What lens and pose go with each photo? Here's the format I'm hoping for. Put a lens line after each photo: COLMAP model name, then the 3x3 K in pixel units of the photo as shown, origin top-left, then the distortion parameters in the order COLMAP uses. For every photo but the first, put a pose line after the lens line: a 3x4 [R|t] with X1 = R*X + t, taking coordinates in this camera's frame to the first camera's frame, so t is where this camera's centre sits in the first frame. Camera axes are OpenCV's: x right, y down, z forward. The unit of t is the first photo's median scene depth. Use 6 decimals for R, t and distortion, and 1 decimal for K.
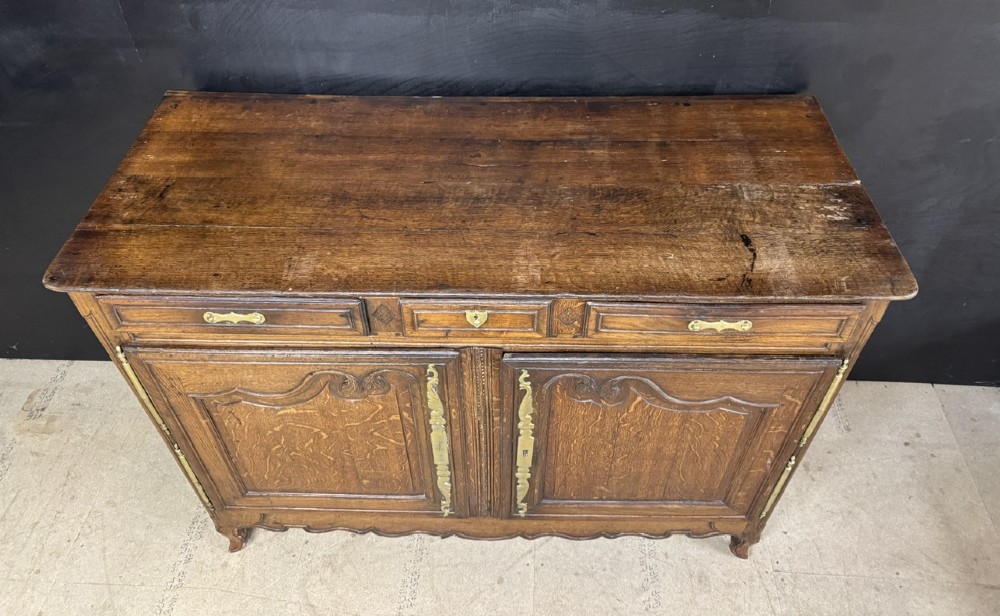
lens RADIAL K [[708.7, 0, 500.1], [0, 708.7, 244.3], [0, 0, 1]] dist [0.119035, -0.218157]
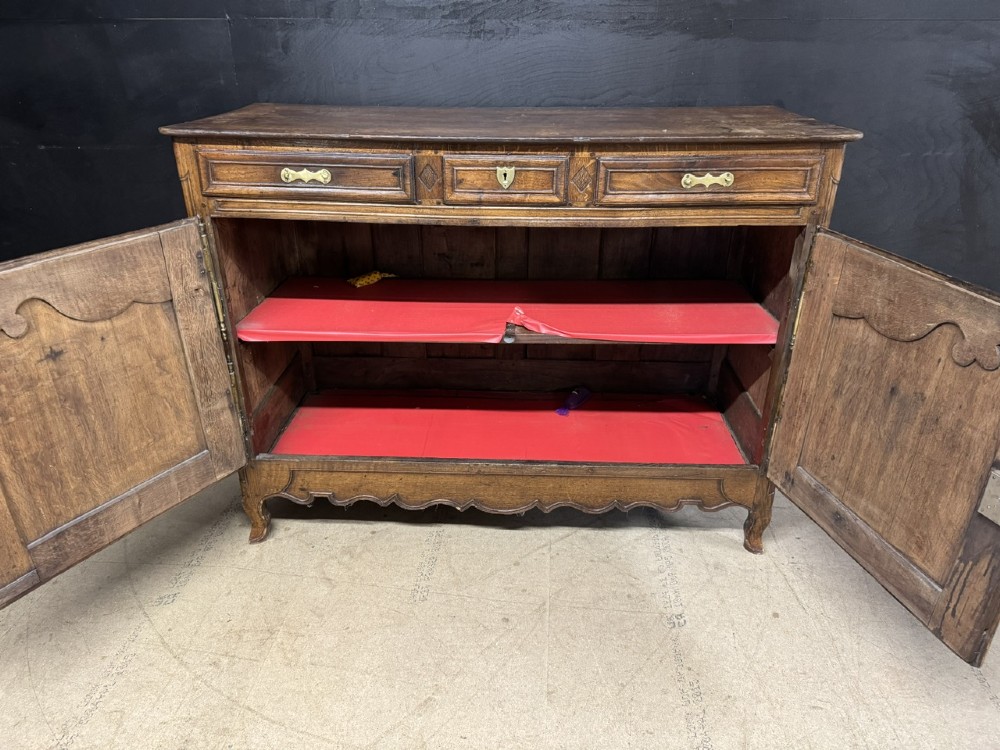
lens RADIAL K [[708.5, 0, 504.0], [0, 708.5, 378.7], [0, 0, 1]] dist [0.107984, -0.174922]
pose [[0.999884, 0.014457, -0.004802, -0.020245], [-0.015233, 0.951483, -0.307325, 0.646808], [0.000126, 0.307362, 0.951593, -0.039675]]
